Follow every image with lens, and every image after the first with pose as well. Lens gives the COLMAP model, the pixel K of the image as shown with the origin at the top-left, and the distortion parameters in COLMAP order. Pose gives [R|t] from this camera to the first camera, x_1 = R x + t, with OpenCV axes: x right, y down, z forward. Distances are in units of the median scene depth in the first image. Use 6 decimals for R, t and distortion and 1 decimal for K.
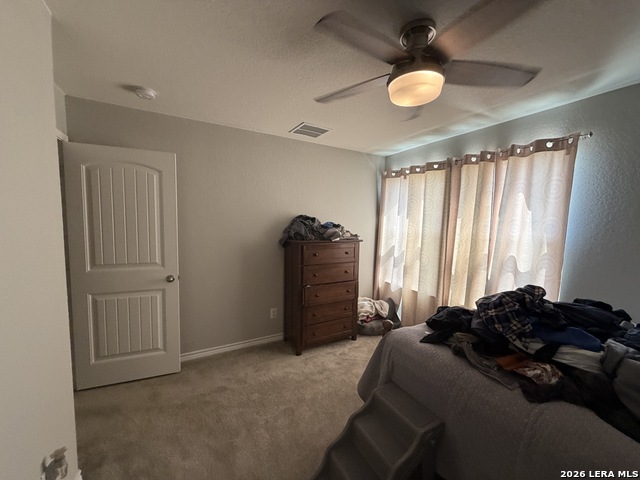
lens RADIAL K [[255.4, 0, 320.0], [0, 255.4, 240.0], [0, 0, 1]] dist [-0.001341, -0.000084]
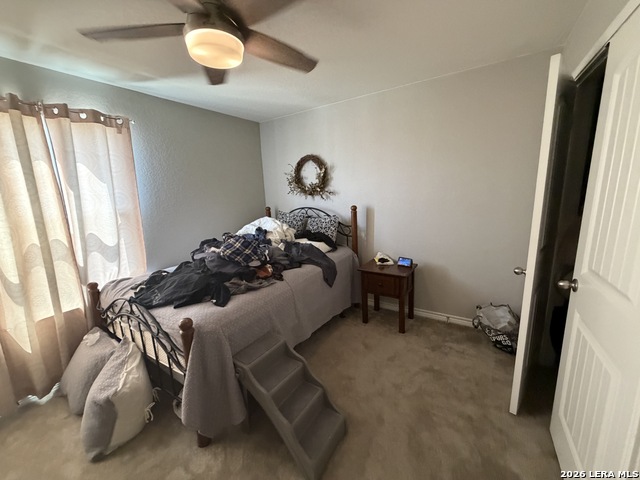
lens RADIAL K [[255.4, 0, 320.0], [0, 255.4, 240.0], [0, 0, 1]] dist [-0.001341, -0.000084]
pose [[-0.482723, -0.171543, 0.858808, -0.501496], [0.104194, 0.962414, 0.250803, -0.068846], [-0.869553, 0.210551, -0.446705, 0.814182]]
